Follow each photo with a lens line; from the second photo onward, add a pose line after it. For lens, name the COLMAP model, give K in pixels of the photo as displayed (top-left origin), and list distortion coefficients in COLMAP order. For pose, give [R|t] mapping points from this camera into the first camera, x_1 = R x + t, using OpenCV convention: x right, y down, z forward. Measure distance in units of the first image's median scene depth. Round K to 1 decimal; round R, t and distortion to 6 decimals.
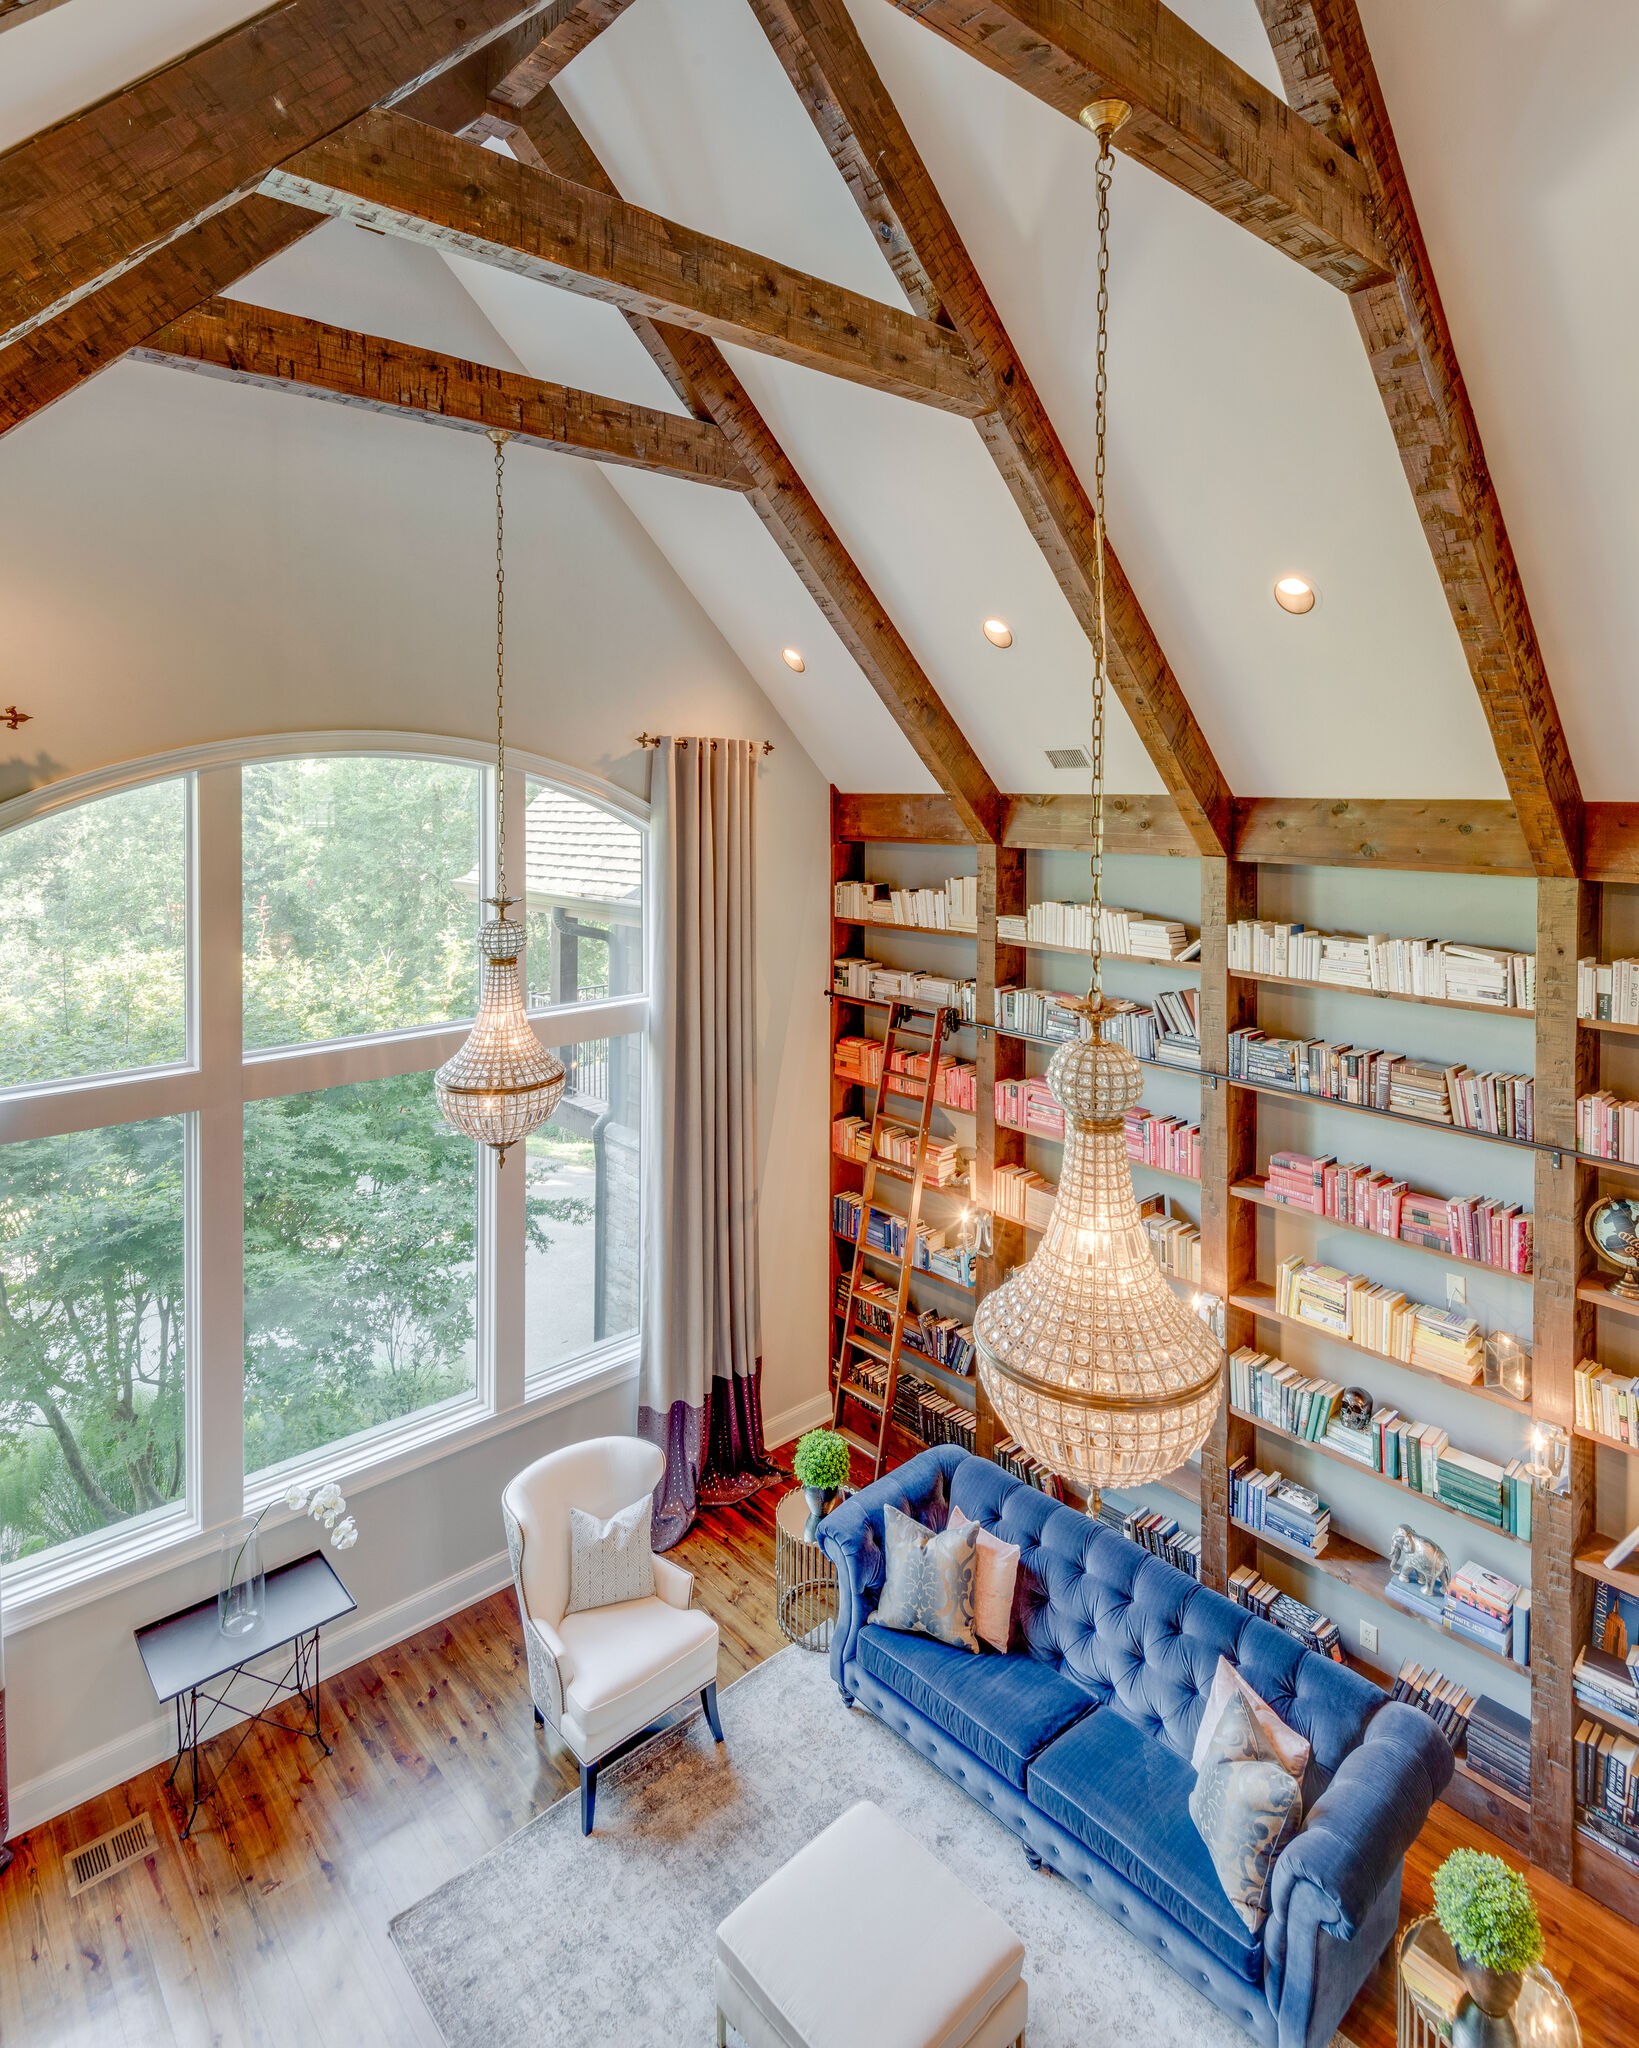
lens RADIAL K [[1111.8, 0, 828.0], [0, 1111.8, 819.1], [0, 0, 1]] dist [-0.000880, -0.003653]
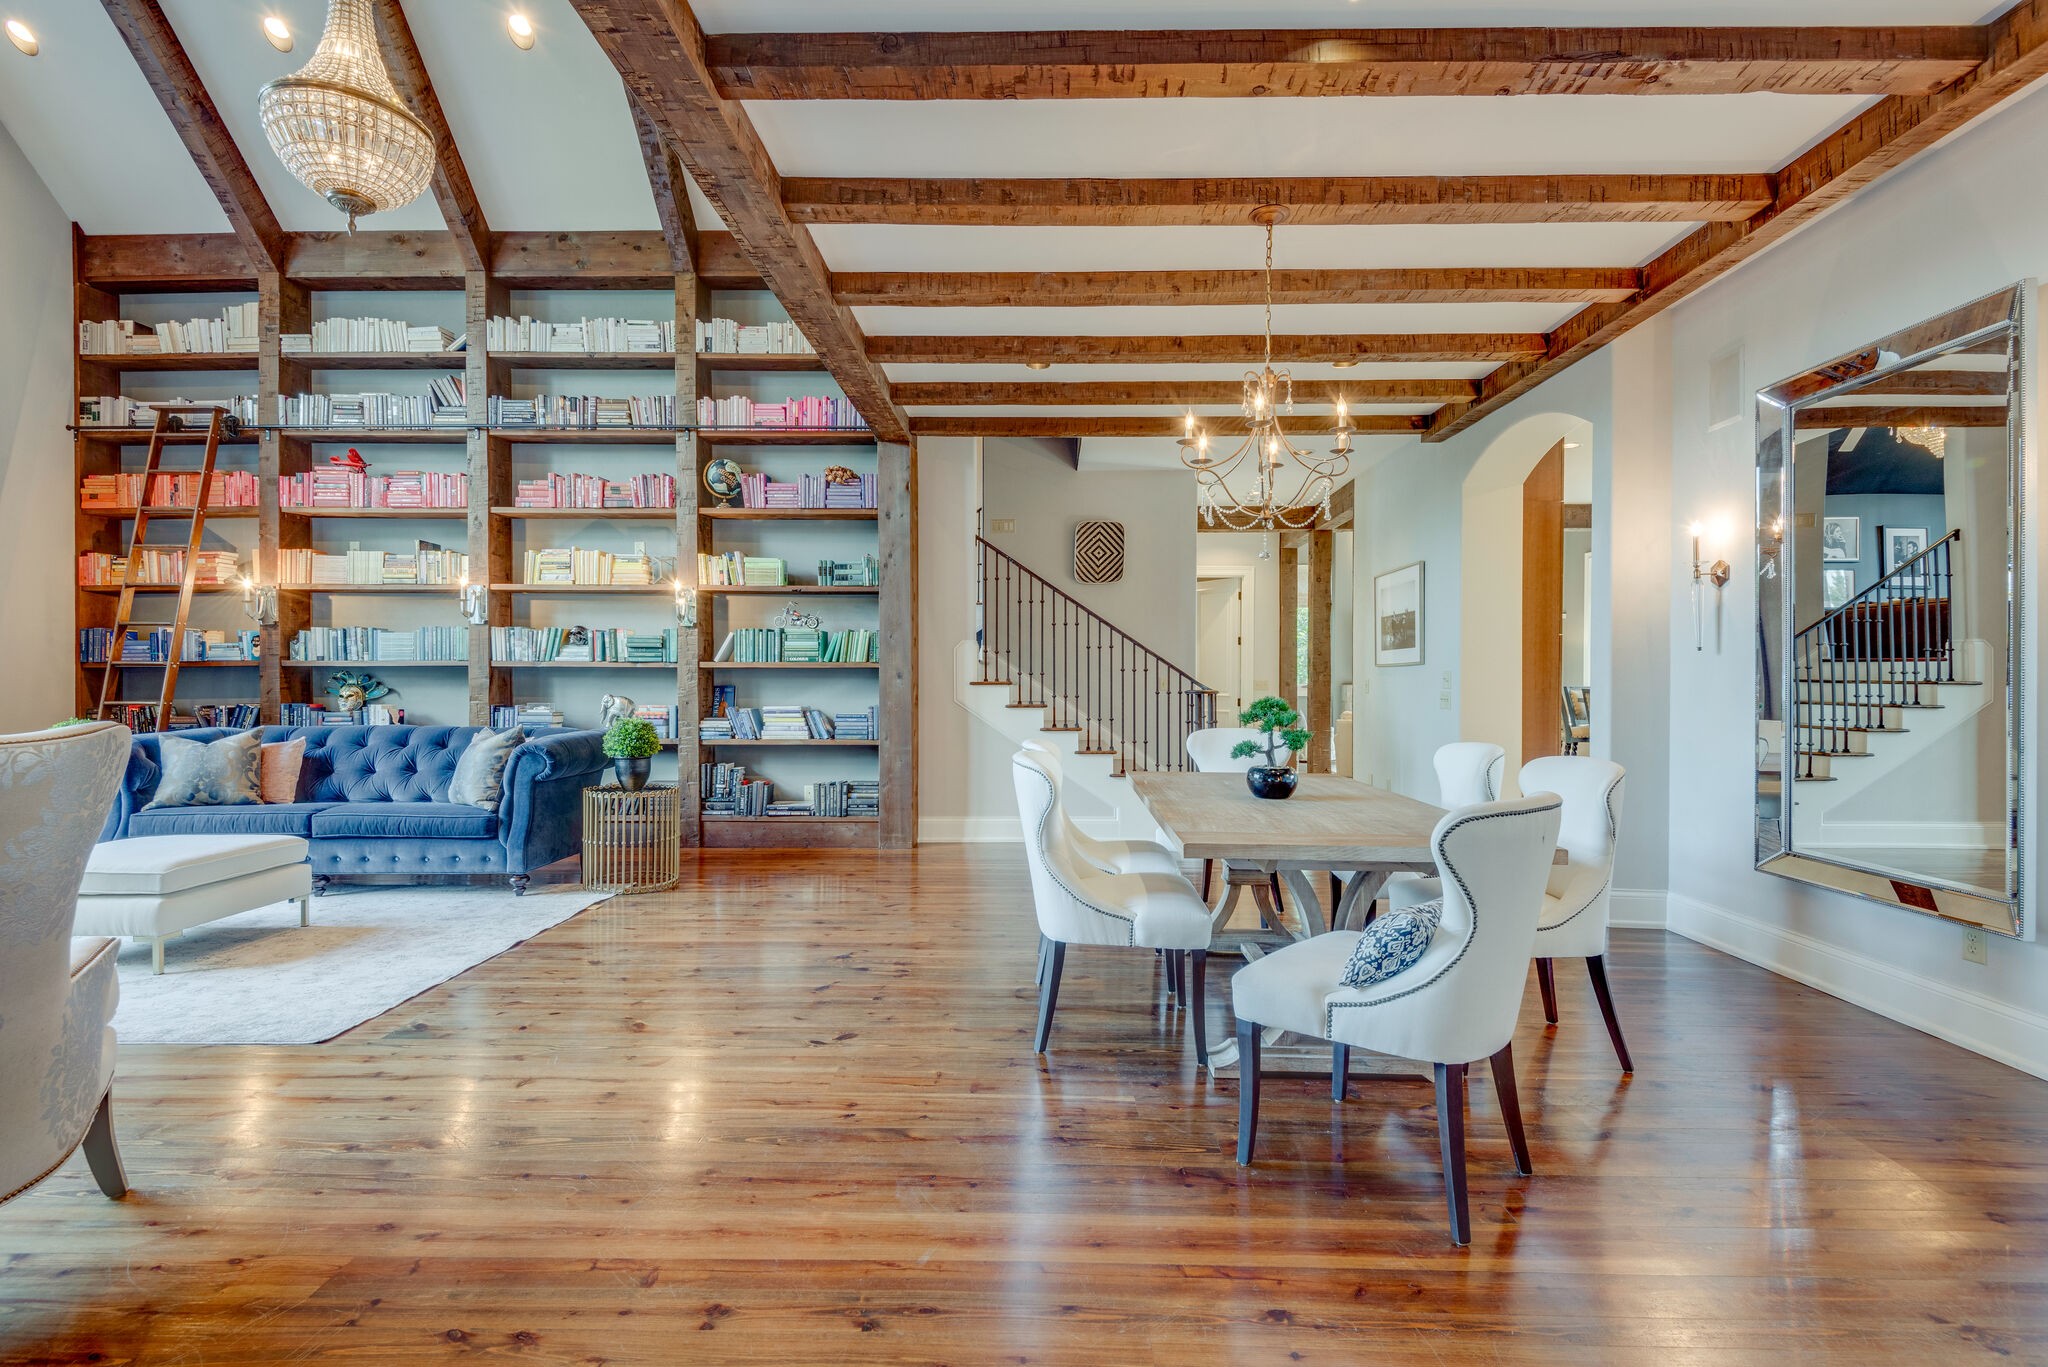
lens RADIAL K [[937.5, 0, 1017.2], [0, 937.5, 690.6], [0, 0, 1]] dist [0.019614, -0.005707]
pose [[0.689919, -0.001135, 0.723886, -0.044384], [0.007825, 0.999952, -0.005890, 0.552832], [-0.723845, 0.009728, 0.689894, -0.302440]]
